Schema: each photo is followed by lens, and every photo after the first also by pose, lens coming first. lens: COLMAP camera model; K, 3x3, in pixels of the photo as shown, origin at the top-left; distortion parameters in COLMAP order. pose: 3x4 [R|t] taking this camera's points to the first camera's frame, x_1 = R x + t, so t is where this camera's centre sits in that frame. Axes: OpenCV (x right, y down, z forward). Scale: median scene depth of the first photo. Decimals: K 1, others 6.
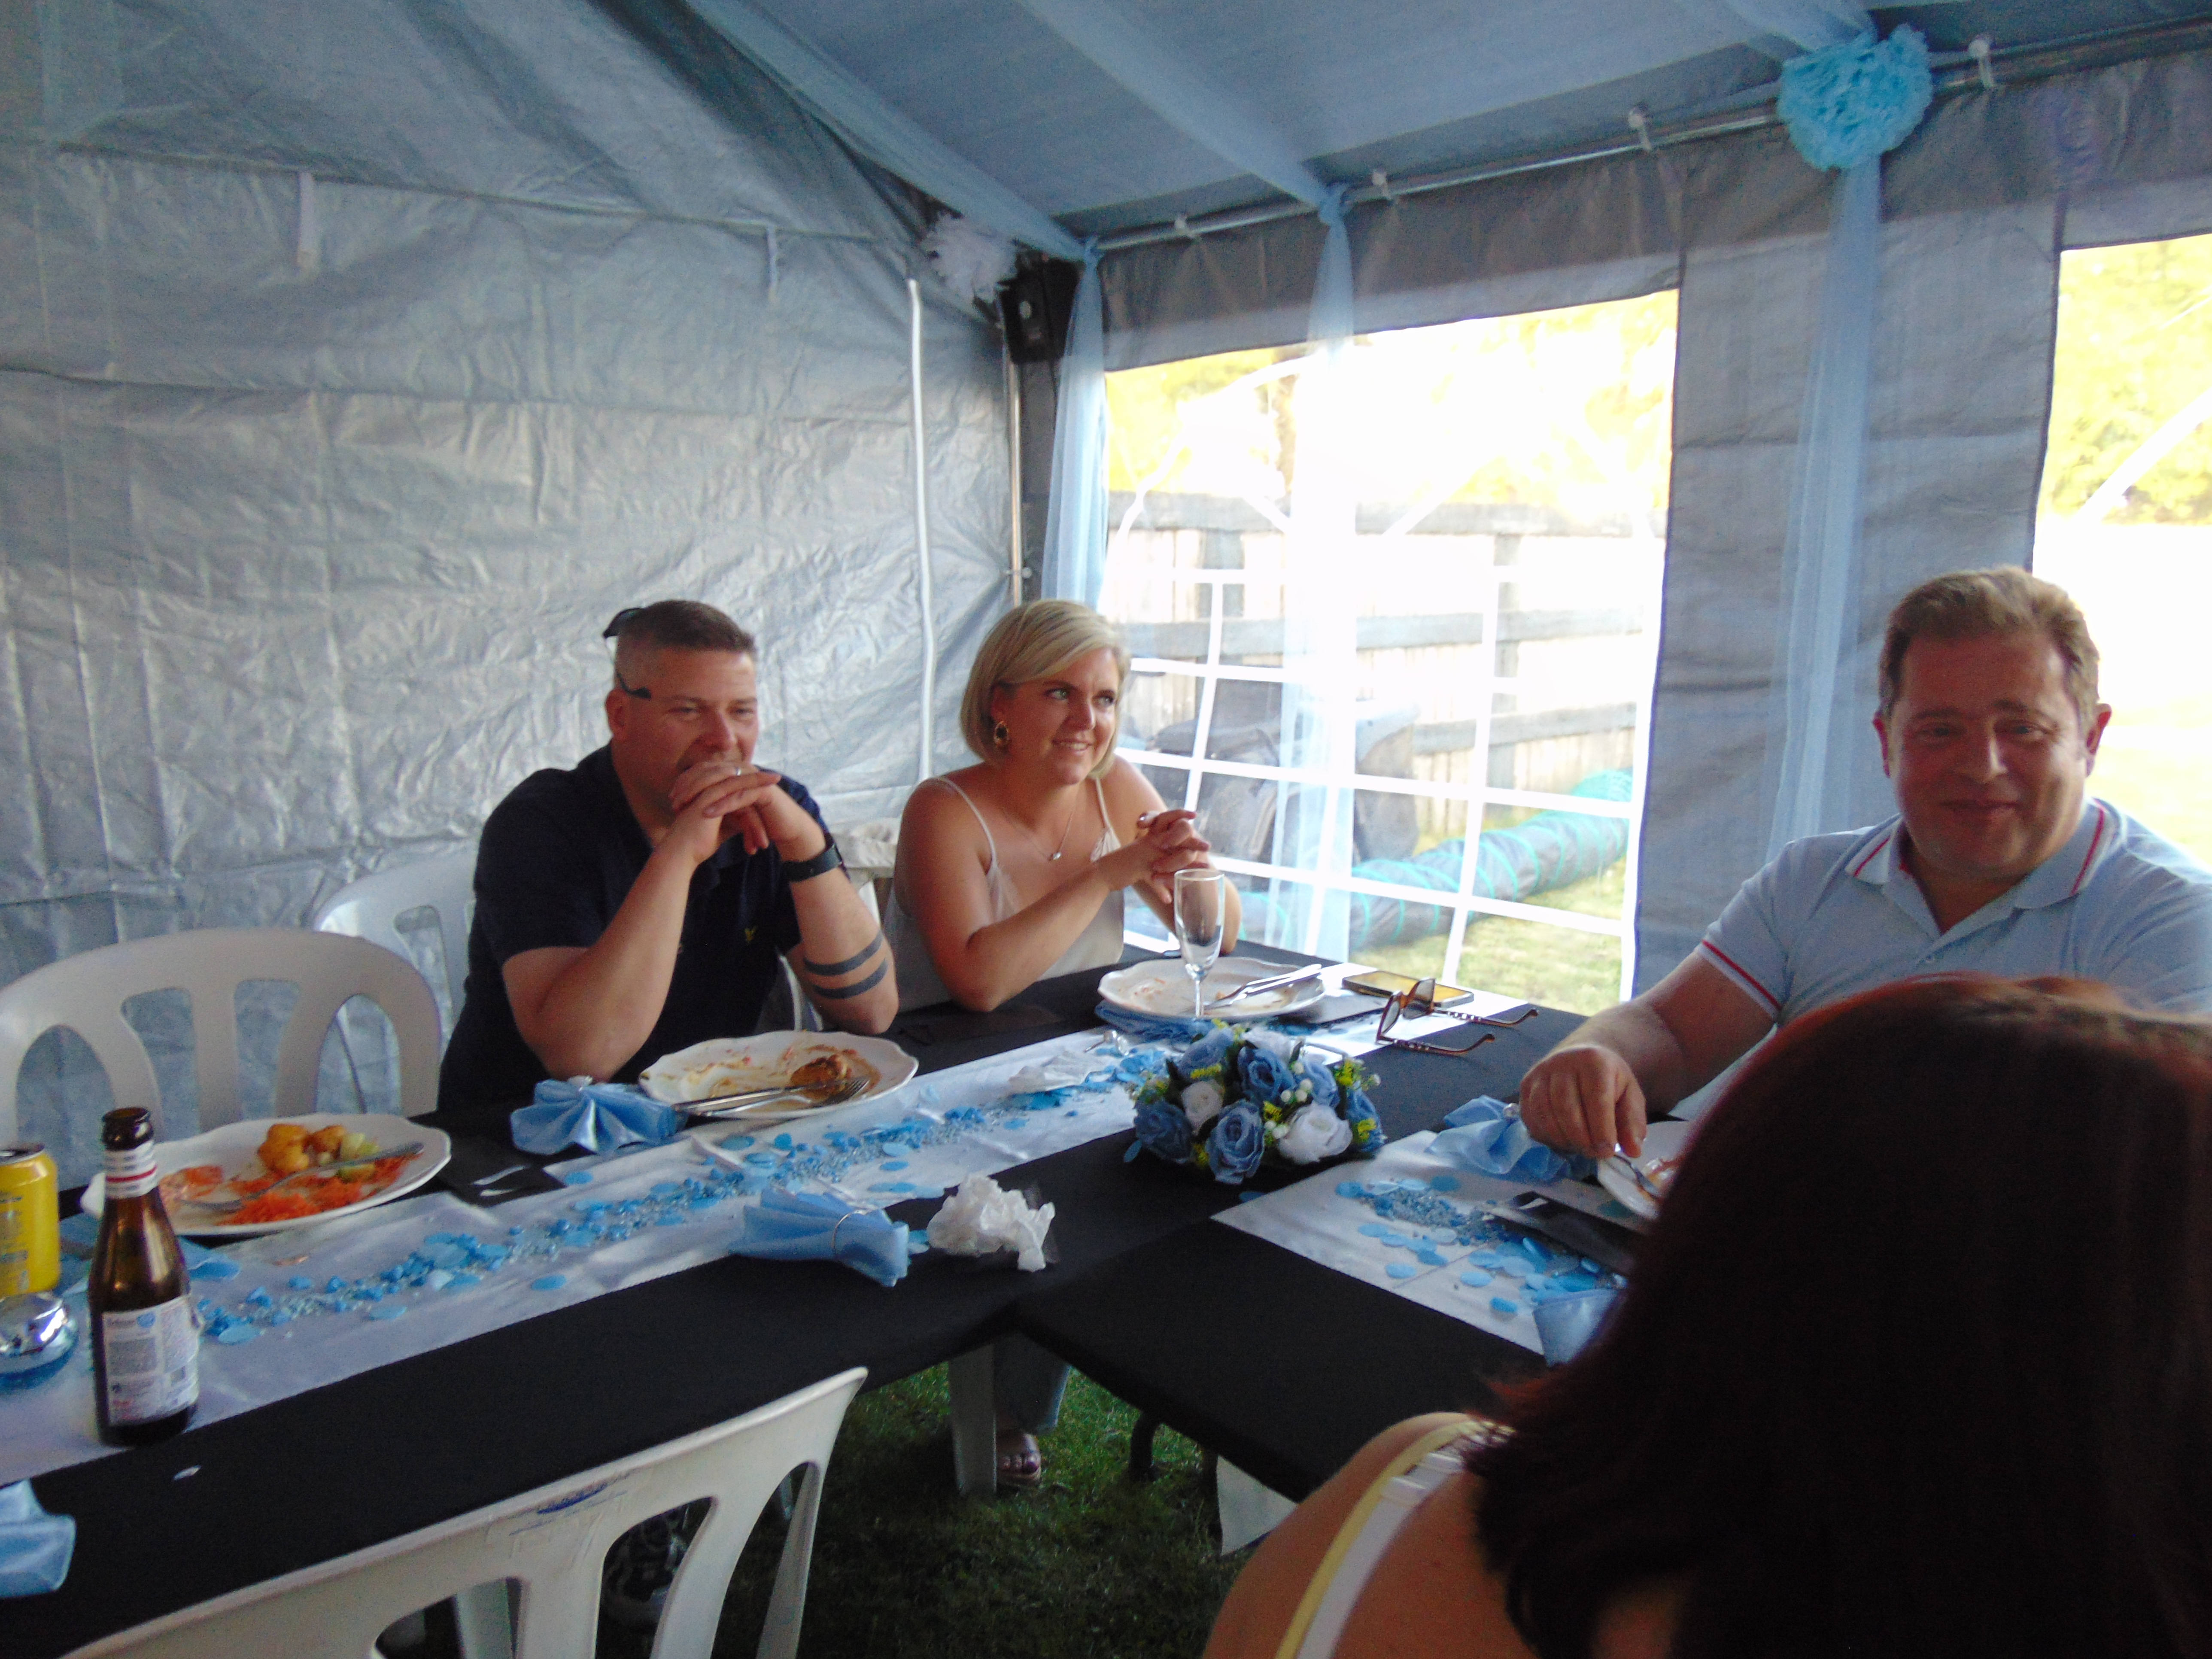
lens RADIAL K [[1680.8, 0, 1106.0], [0, 1680.8, 829.5], [0, 0, 1]] dist [-0.000133, 0.085254]
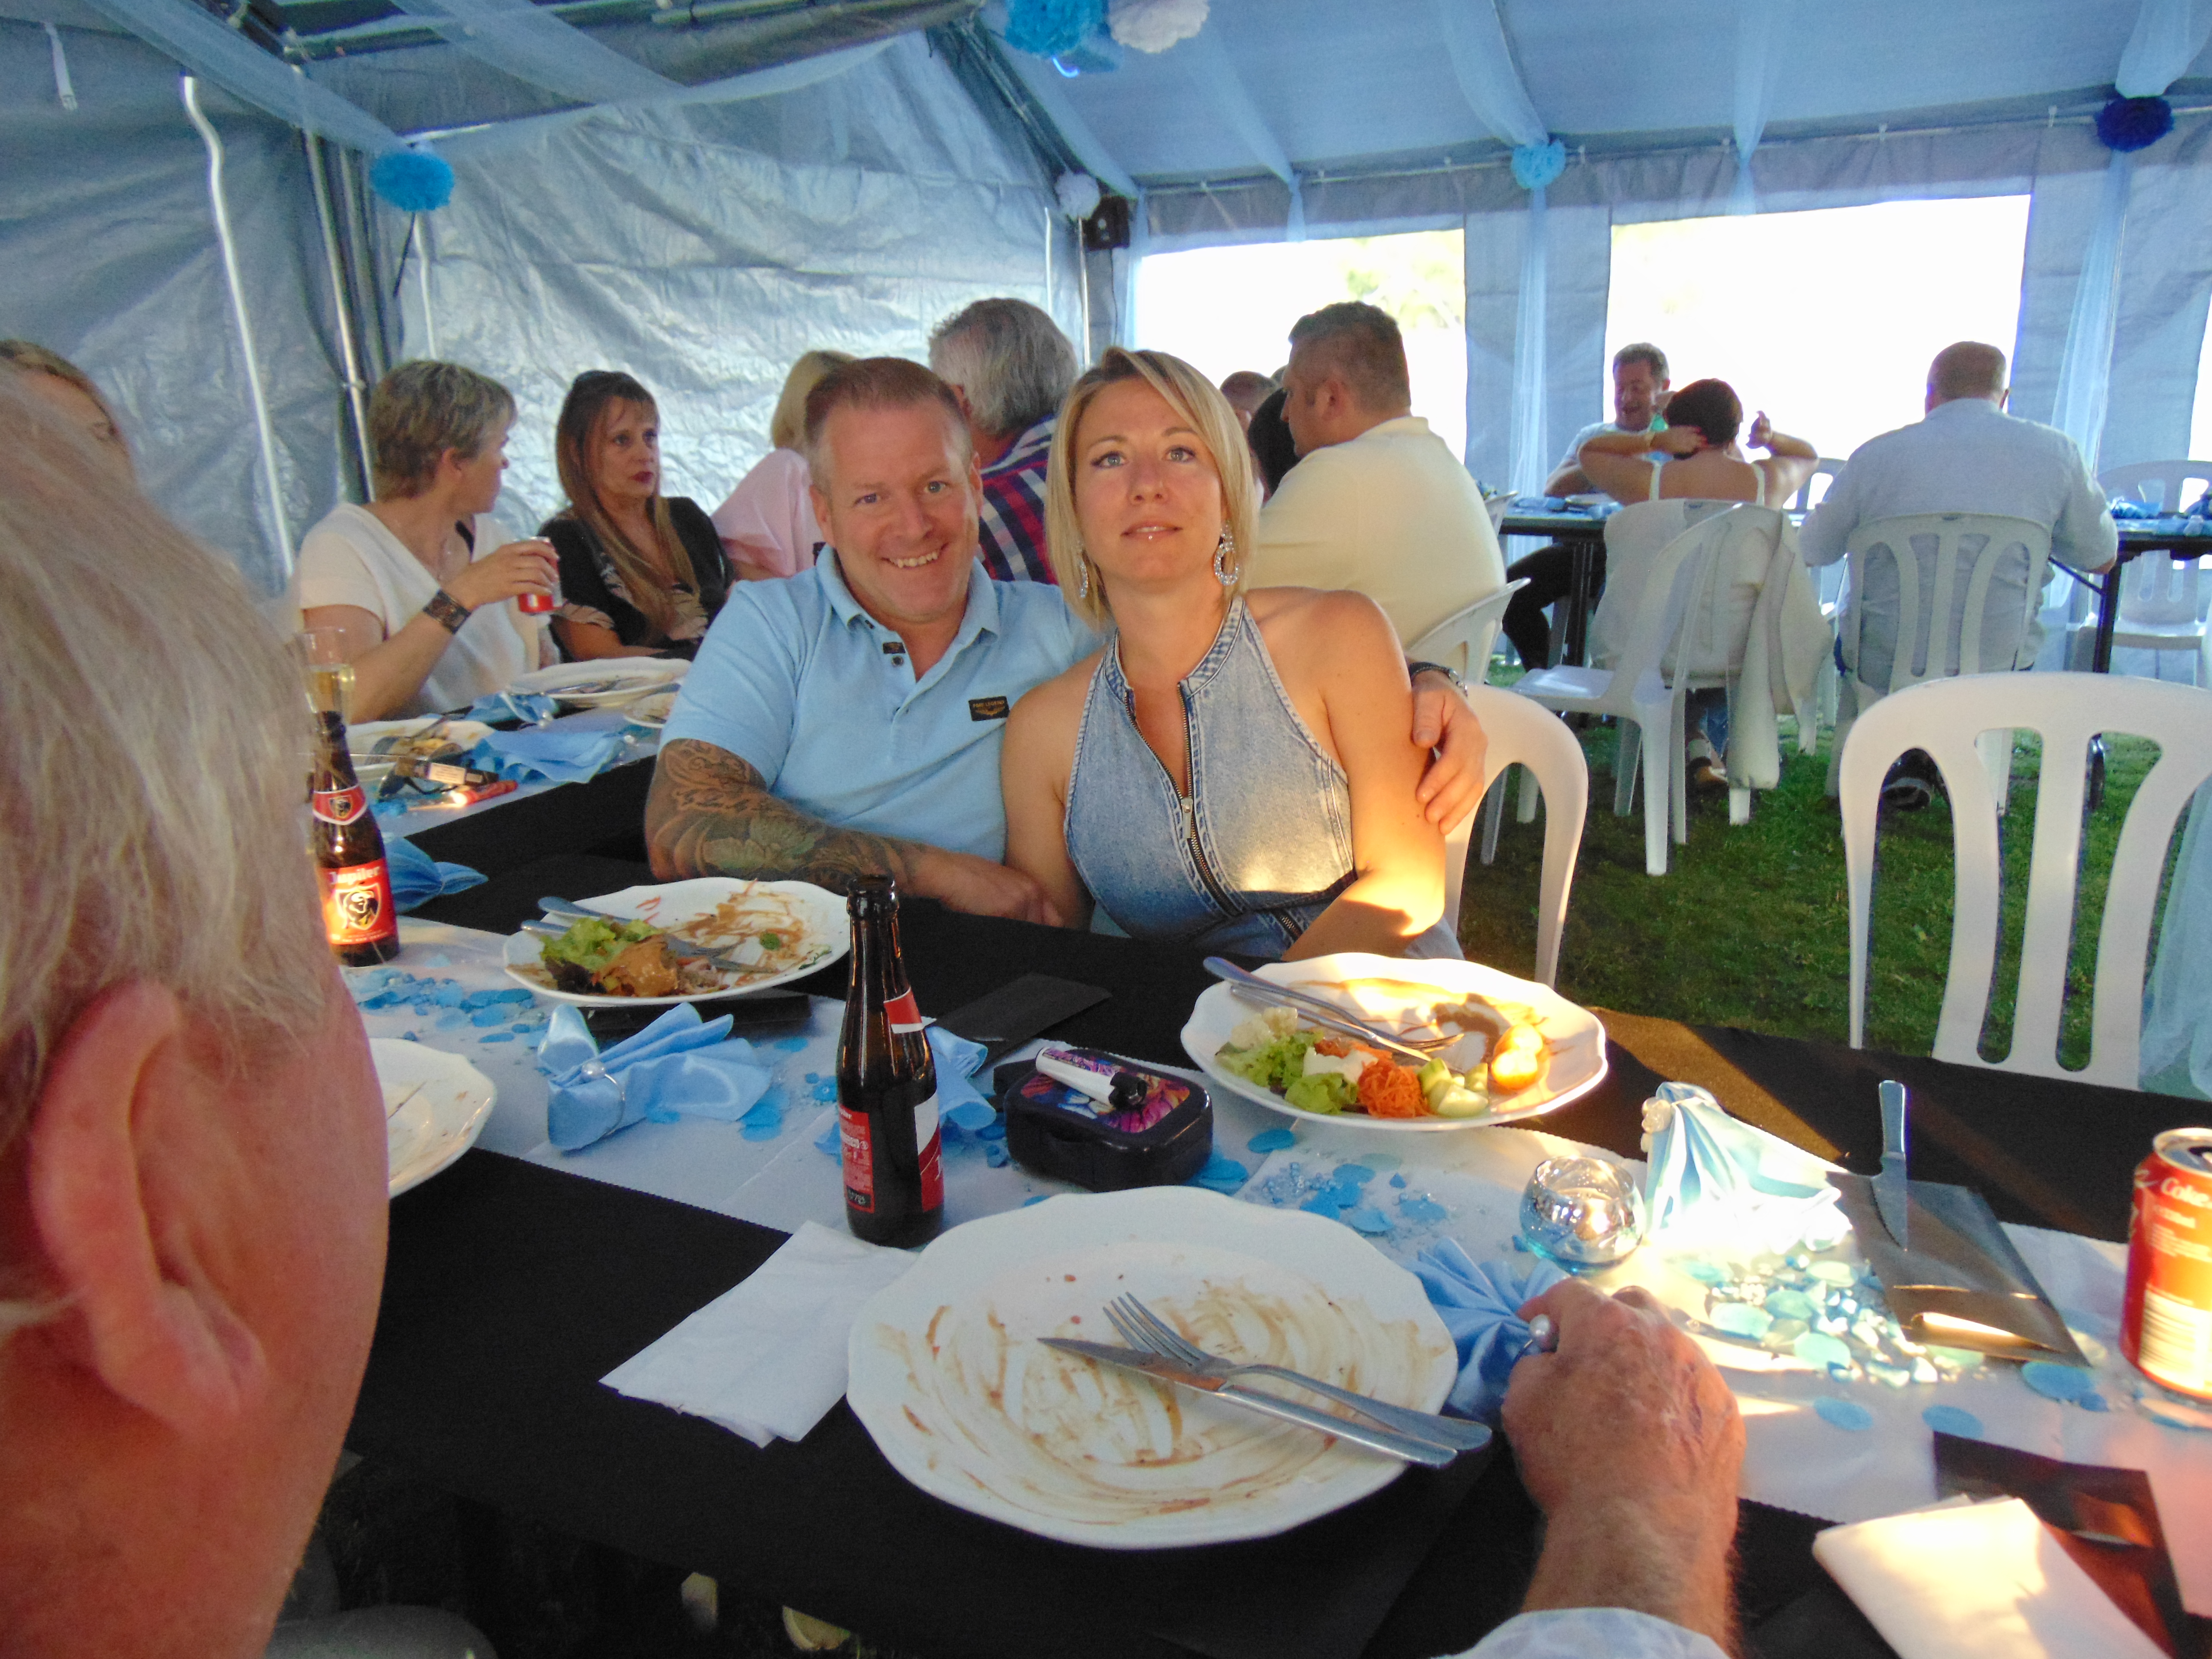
lens RADIAL K [[1680.8, 0, 1106.0], [0, 1680.8, 829.5], [0, 0, 1]] dist [-0.000133, 0.085254]
pose [[0.944205, -0.107404, 0.311353, -0.950588], [0.080086, 0.991832, 0.099274, 0.243973], [-0.319473, -0.068800, 0.945095, -1.137238]]
